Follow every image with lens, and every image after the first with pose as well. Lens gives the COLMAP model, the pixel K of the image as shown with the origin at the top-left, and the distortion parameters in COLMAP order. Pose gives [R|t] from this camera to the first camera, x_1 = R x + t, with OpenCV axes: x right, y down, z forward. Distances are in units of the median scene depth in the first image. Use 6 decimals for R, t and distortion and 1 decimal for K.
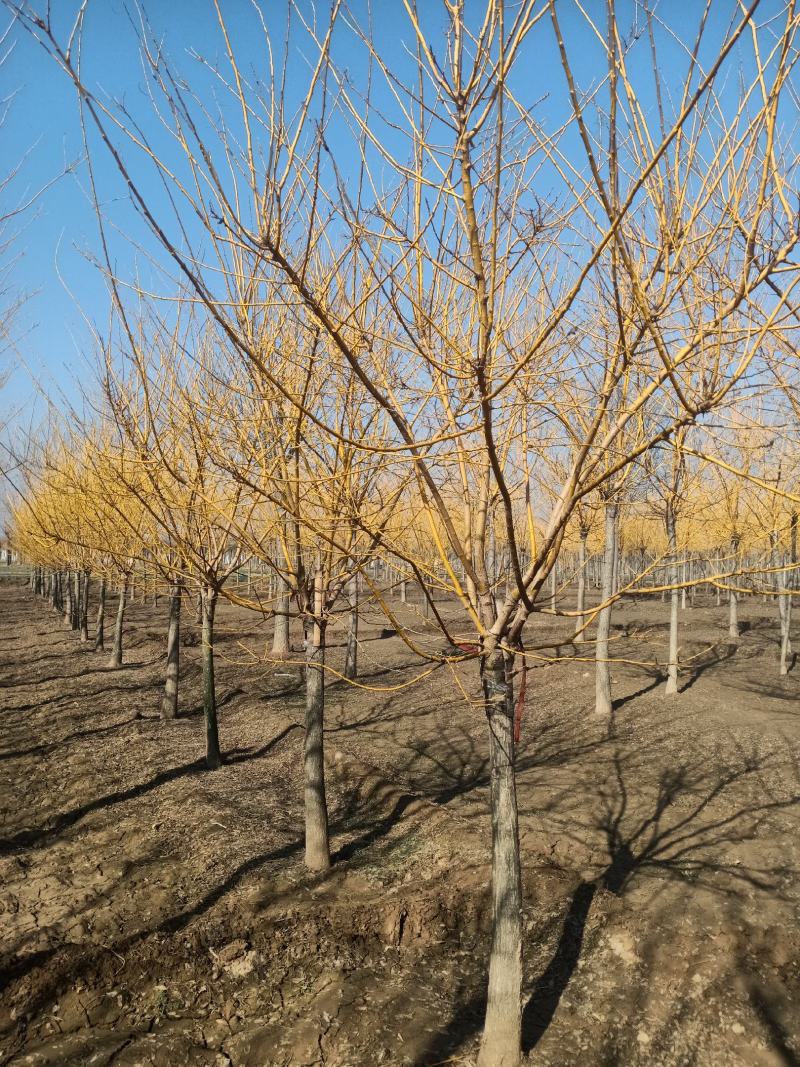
lens RADIAL K [[862.4, 0, 400.0], [0, 862.4, 533.5], [0, 0, 1]] dist [0.049505, -0.096902]
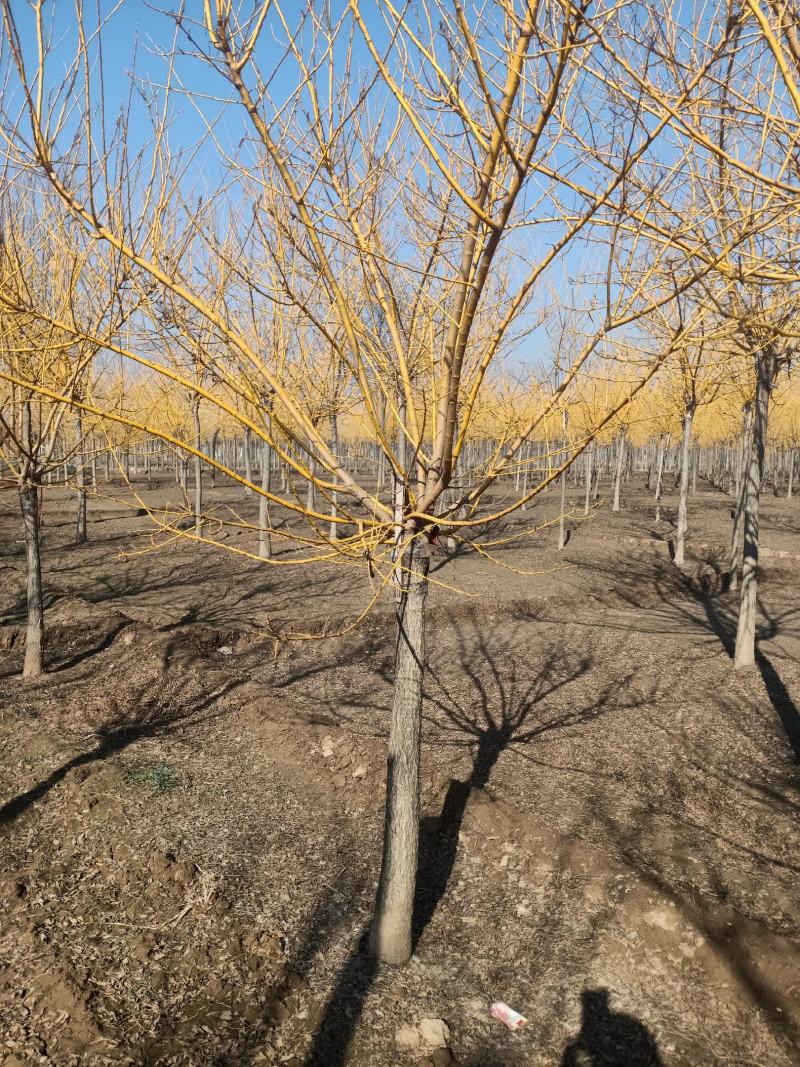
lens RADIAL K [[862.4, 0, 400.0], [0, 862.4, 533.5], [0, 0, 1]] dist [0.049505, -0.096902]
pose [[0.978512, -0.026878, 0.204429, 0.183047], [0.000003, 0.991469, 0.130344, -0.005463], [-0.206189, -0.127543, 0.970164, -0.389566]]
